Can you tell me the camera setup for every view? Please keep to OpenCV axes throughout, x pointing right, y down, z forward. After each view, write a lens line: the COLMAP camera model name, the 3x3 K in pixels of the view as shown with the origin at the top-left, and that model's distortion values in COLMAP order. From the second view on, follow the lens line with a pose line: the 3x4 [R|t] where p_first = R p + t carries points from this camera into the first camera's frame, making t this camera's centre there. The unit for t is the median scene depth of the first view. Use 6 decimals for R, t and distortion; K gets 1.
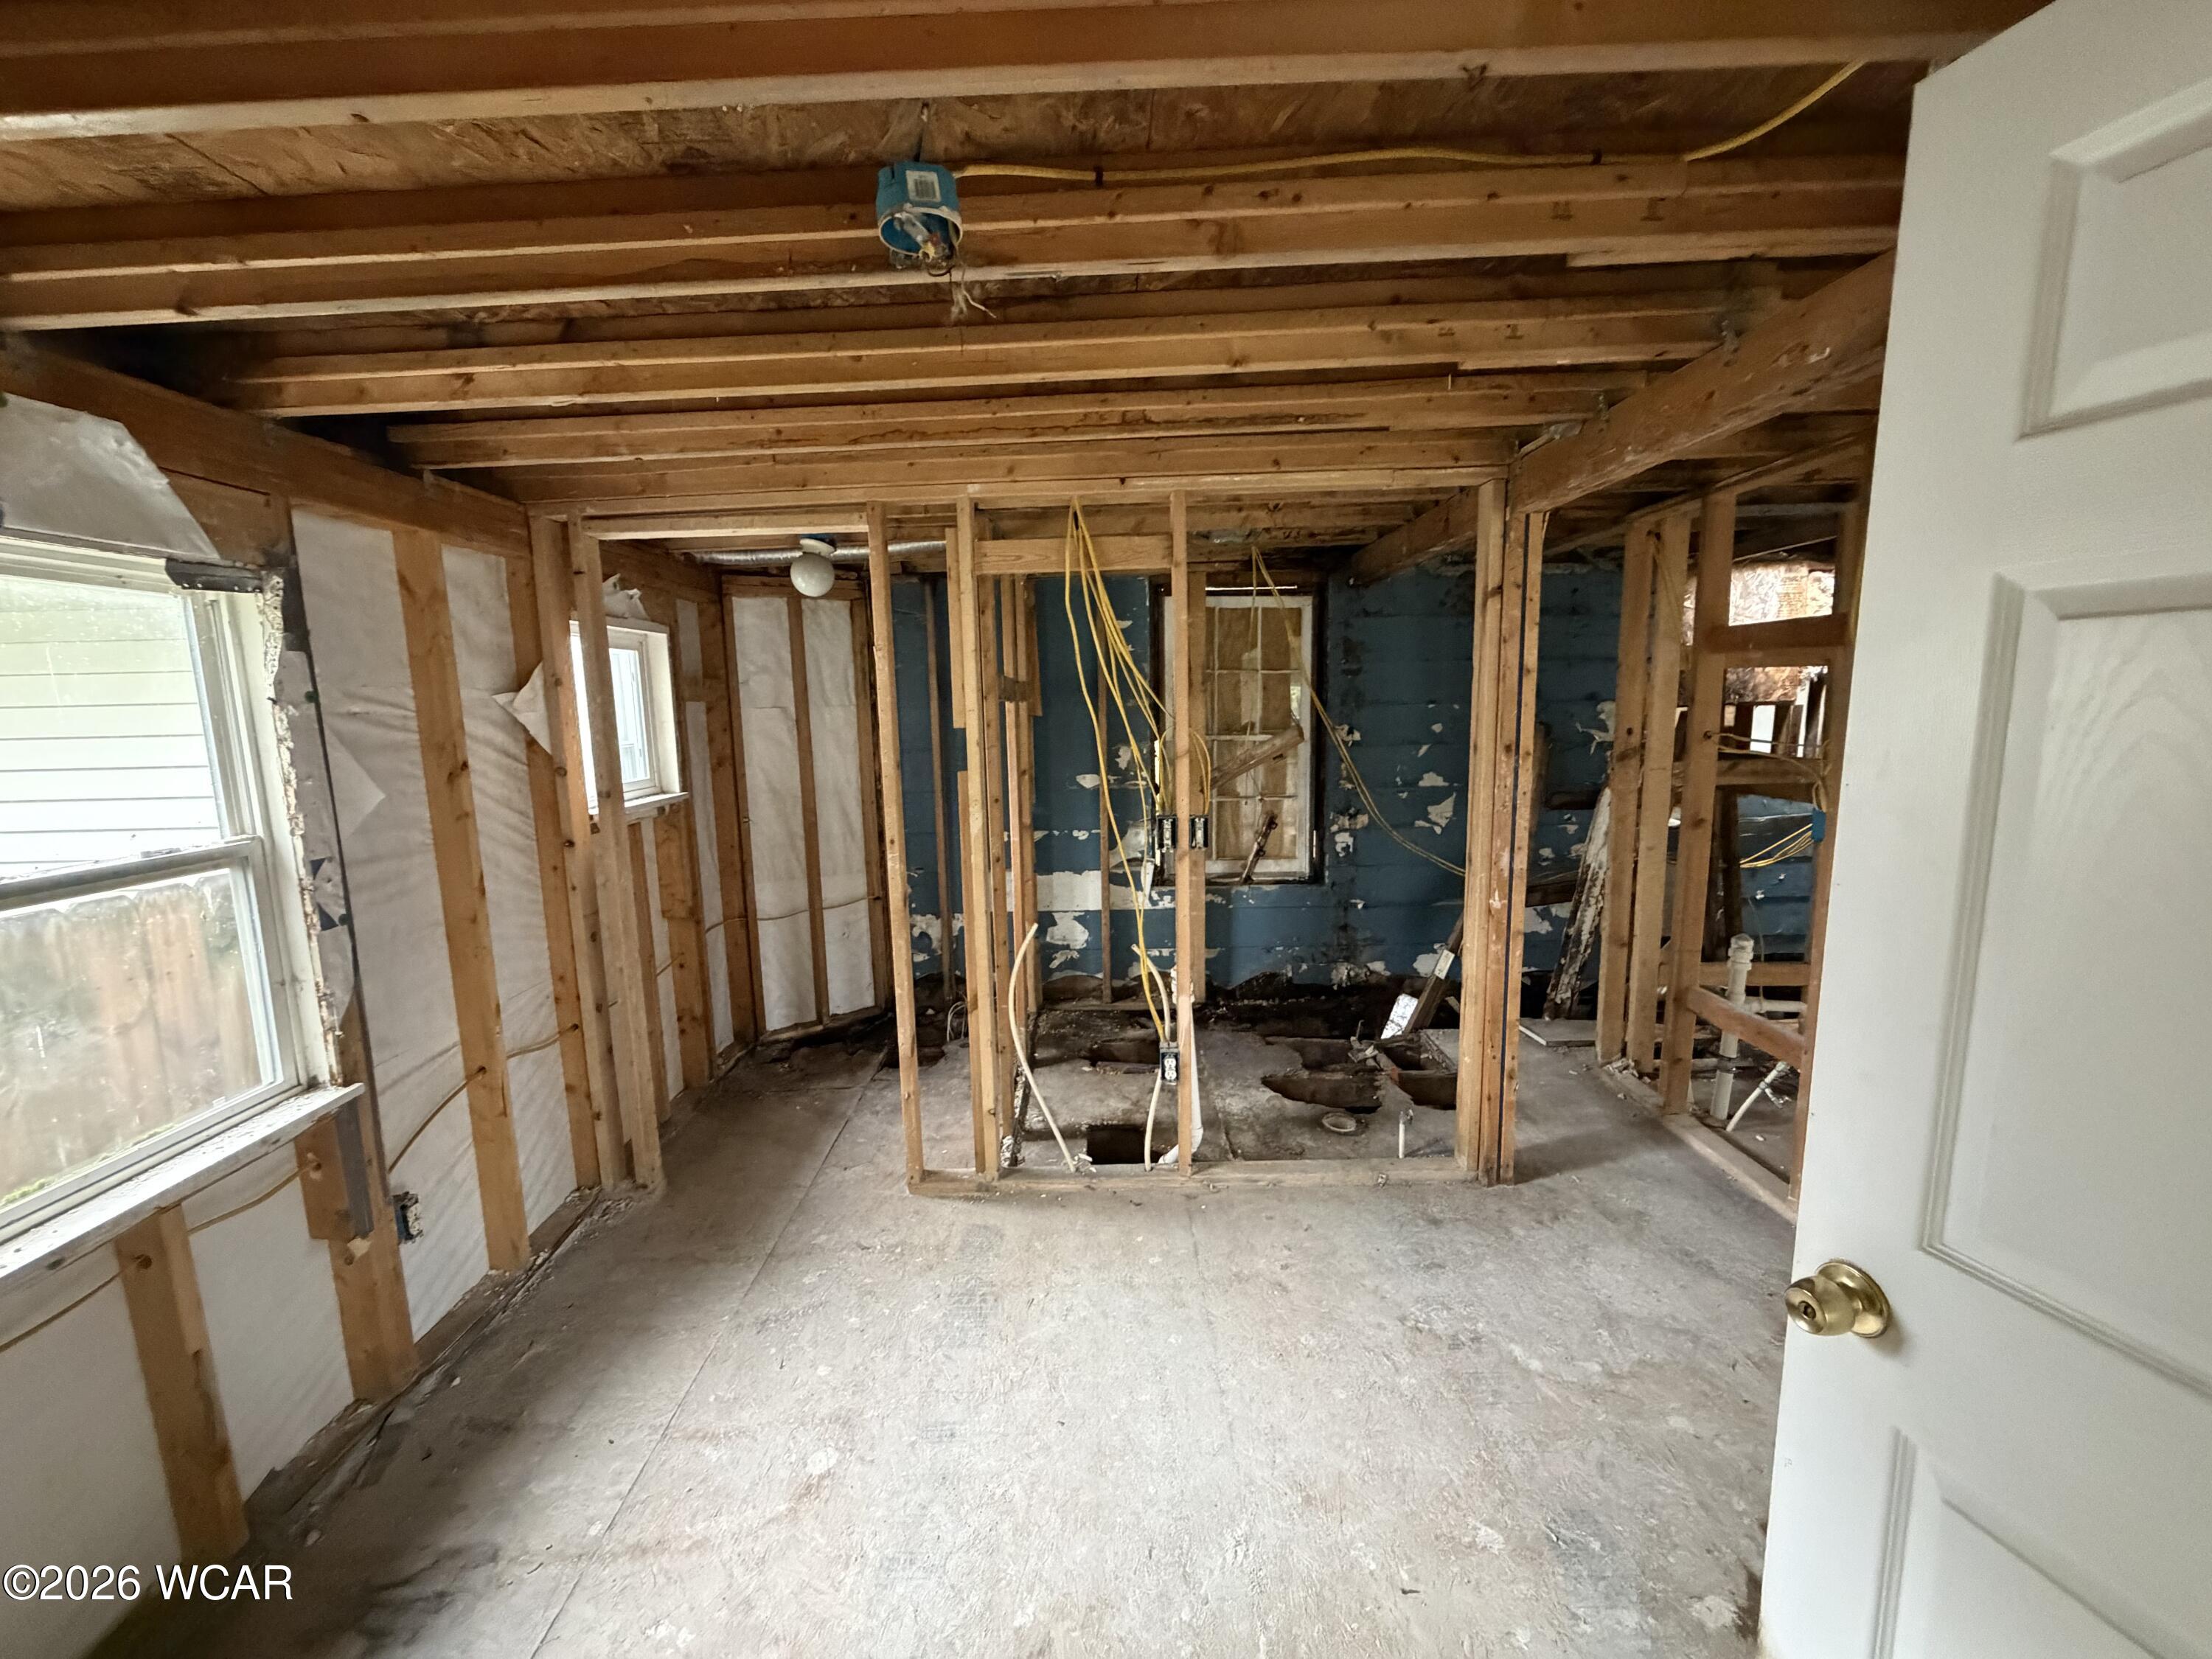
lens RADIAL K [[876.9, 0, 1100.6], [0, 876.9, 826.6], [0, 0, 1]] dist [-0.000235, 0.000382]
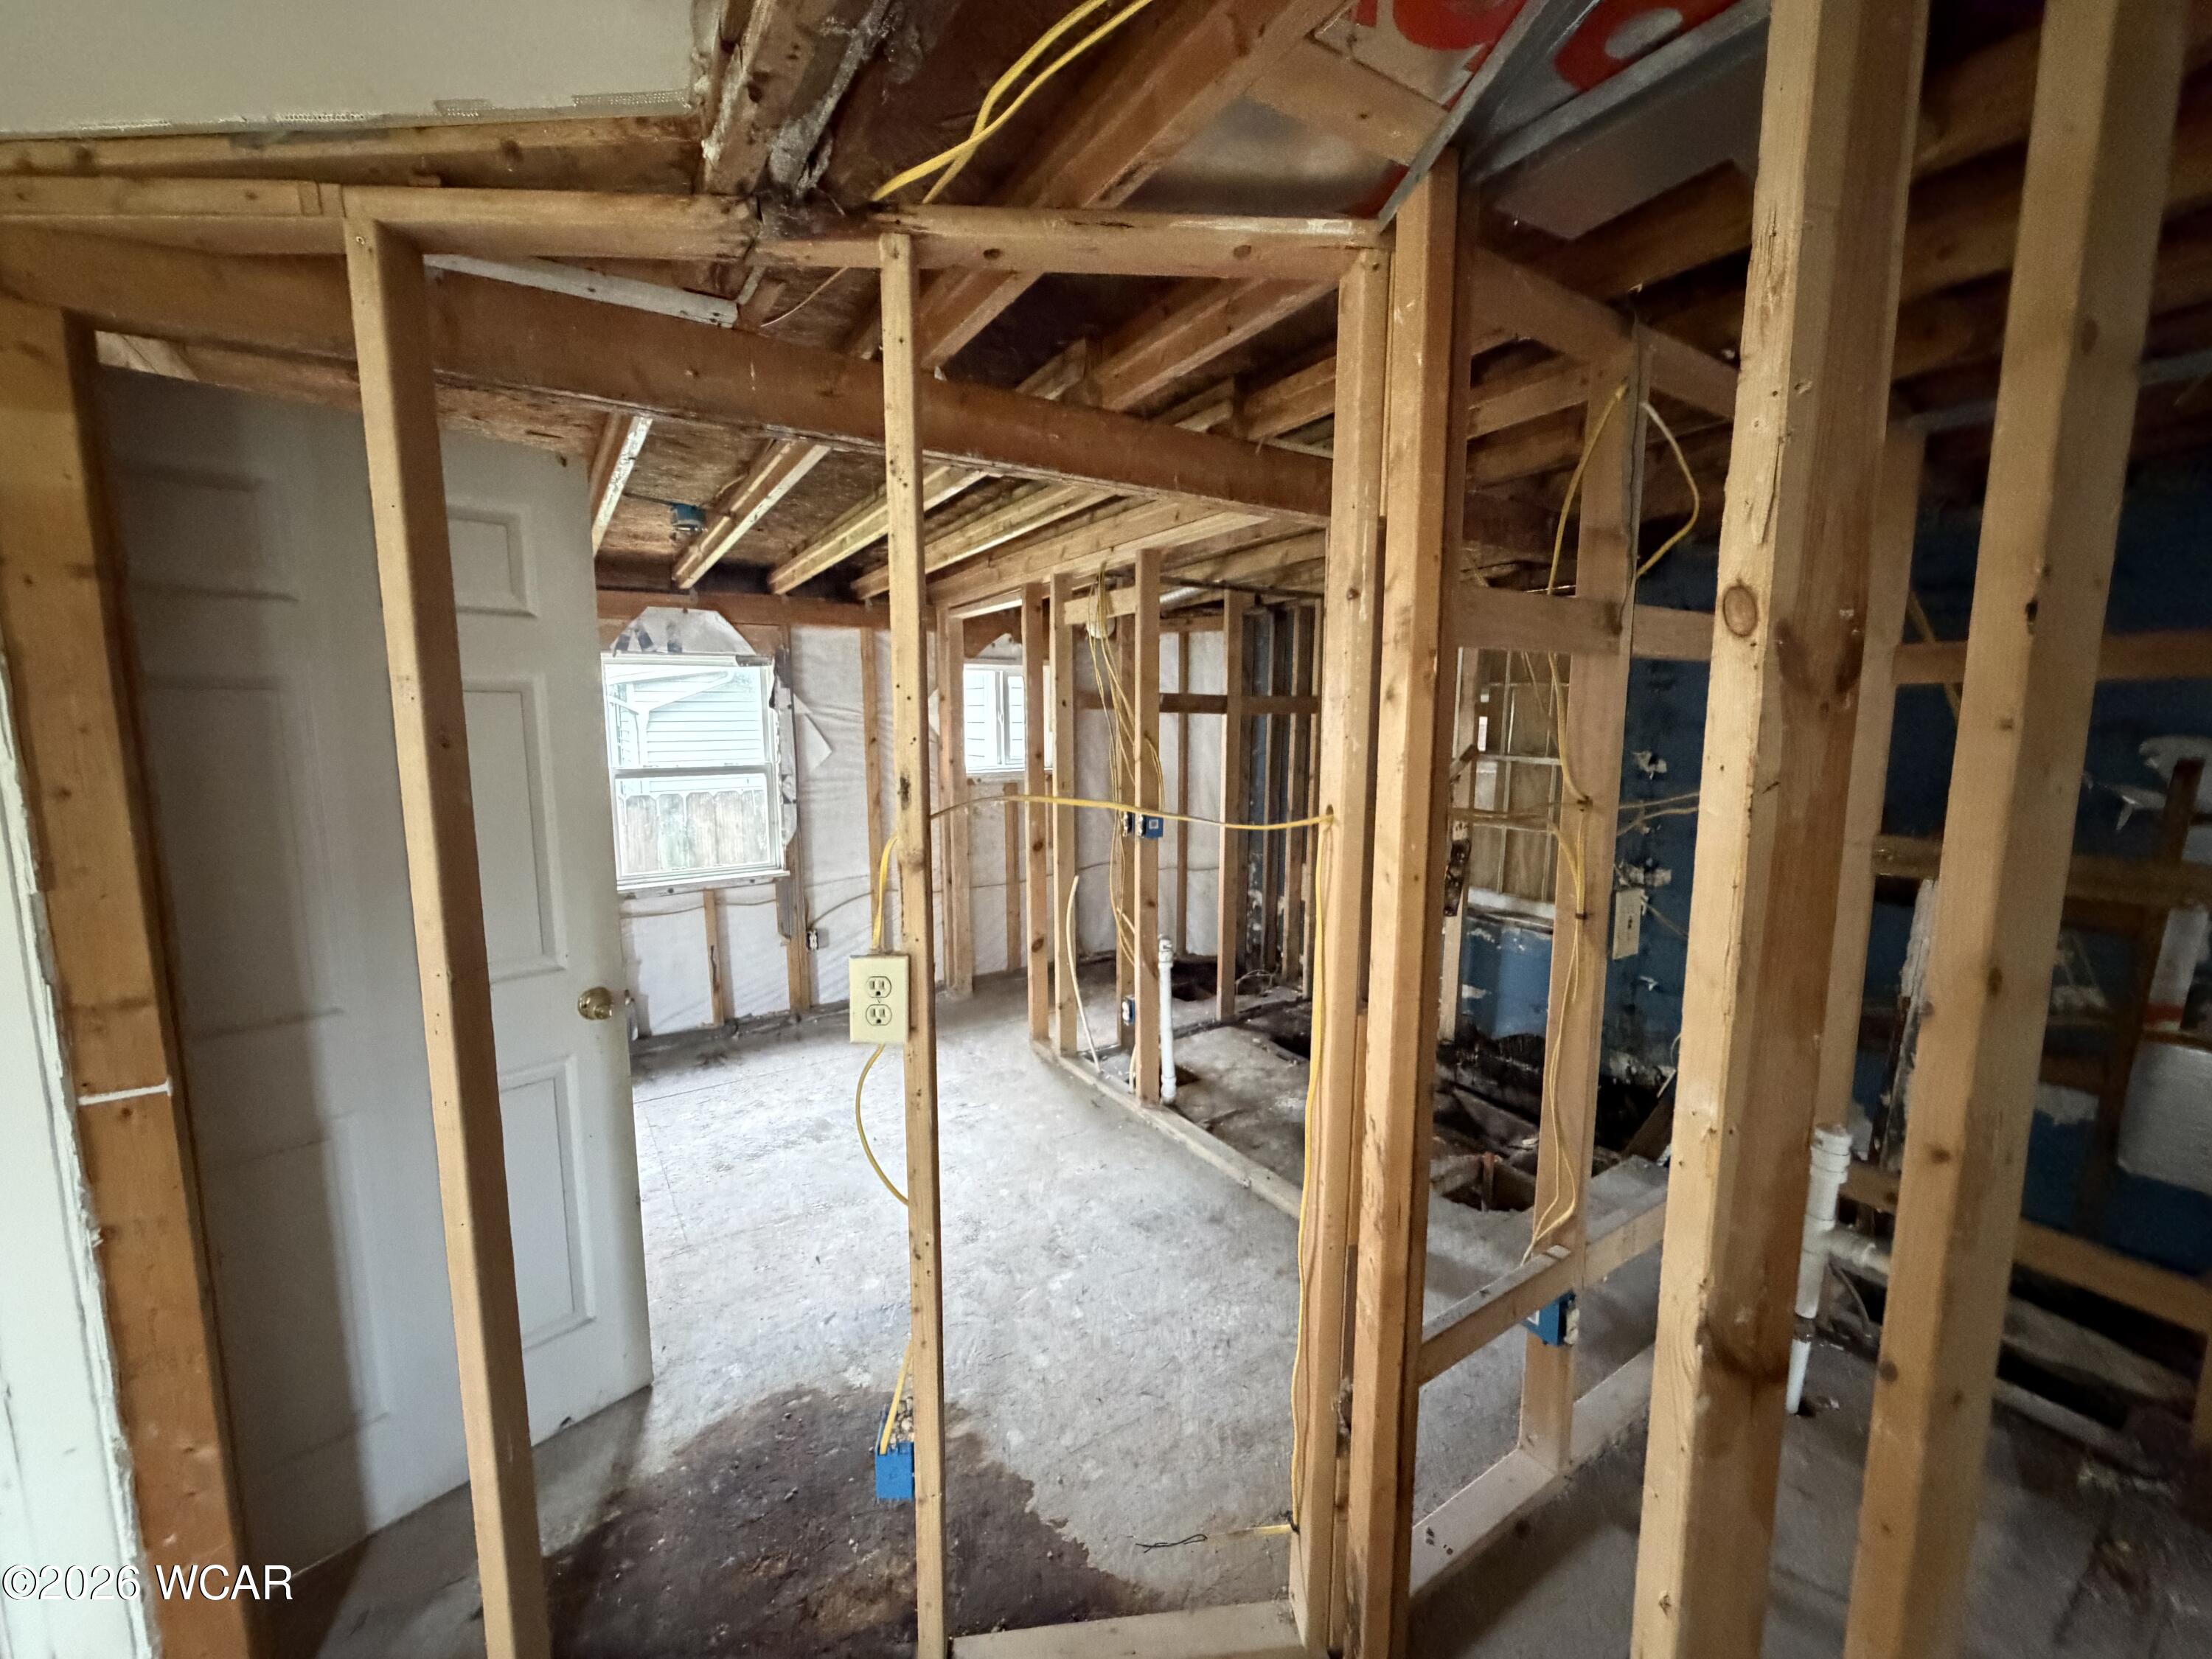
lens RADIAL K [[876.9, 0, 1102.9], [0, 876.9, 827.8], [0, 0, 1]] dist [-0.000235, 0.000382]
pose [[0.542271, 0.128893, -0.830258, 1.137002], [-0.128504, 0.989260, 0.069647, -0.068650], [0.830319, 0.068924, 0.553010, 0.286004]]
